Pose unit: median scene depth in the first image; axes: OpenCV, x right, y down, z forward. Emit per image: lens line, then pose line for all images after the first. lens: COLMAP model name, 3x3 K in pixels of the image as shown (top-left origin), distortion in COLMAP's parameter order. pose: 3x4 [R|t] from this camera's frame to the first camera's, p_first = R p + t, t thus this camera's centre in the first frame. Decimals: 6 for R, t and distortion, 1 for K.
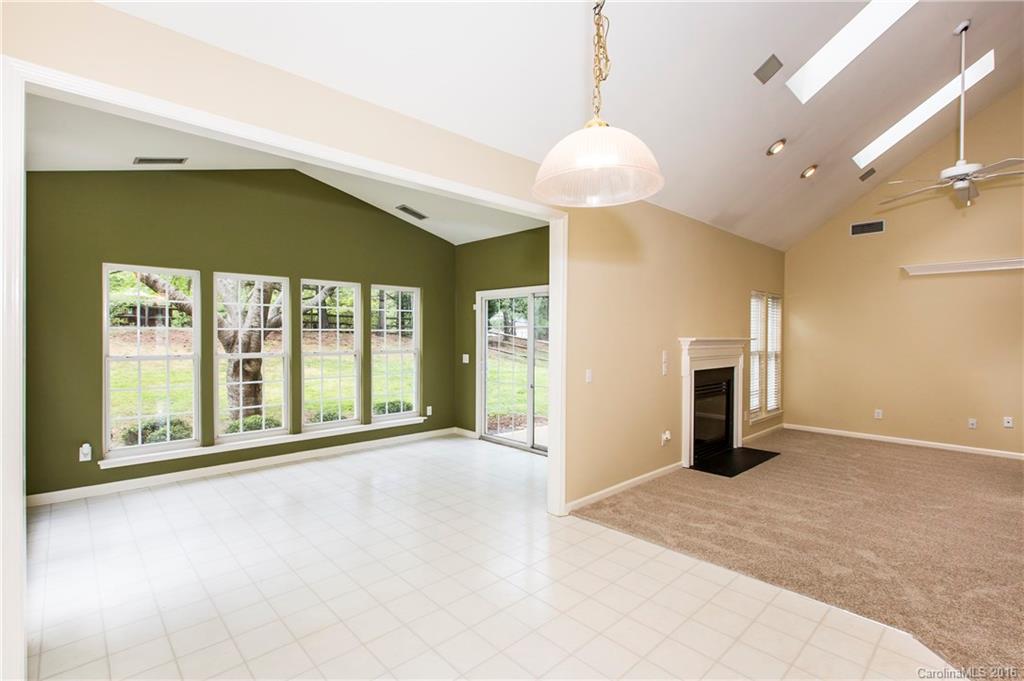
lens RADIAL K [[476.6, 0, 512.0], [0, 476.6, 340.5], [0, 0, 1]] dist [0.000073, 0.000342]
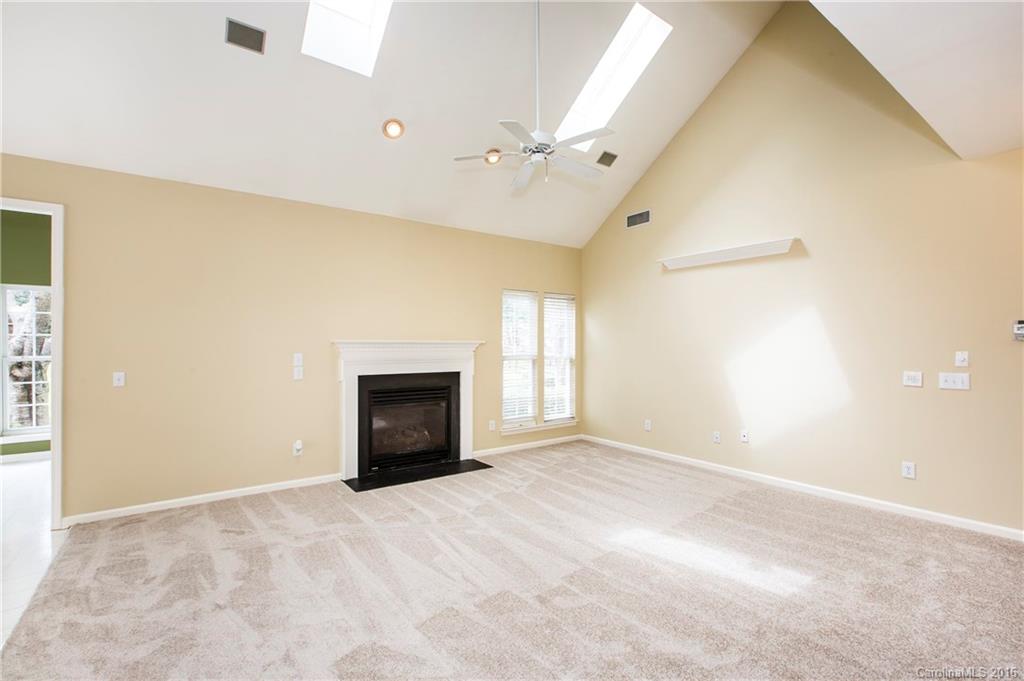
lens RADIAL K [[463.8, 0, 542.3], [0, 463.8, 340.9], [0, 0, 1]] dist [-0.001722, -0.000617]
pose [[0.994969, -0.006878, -0.099946, 0.700770], [0.004768, 0.999761, -0.021333, 0.014974], [0.100069, 0.020750, 0.994764, 0.116731]]
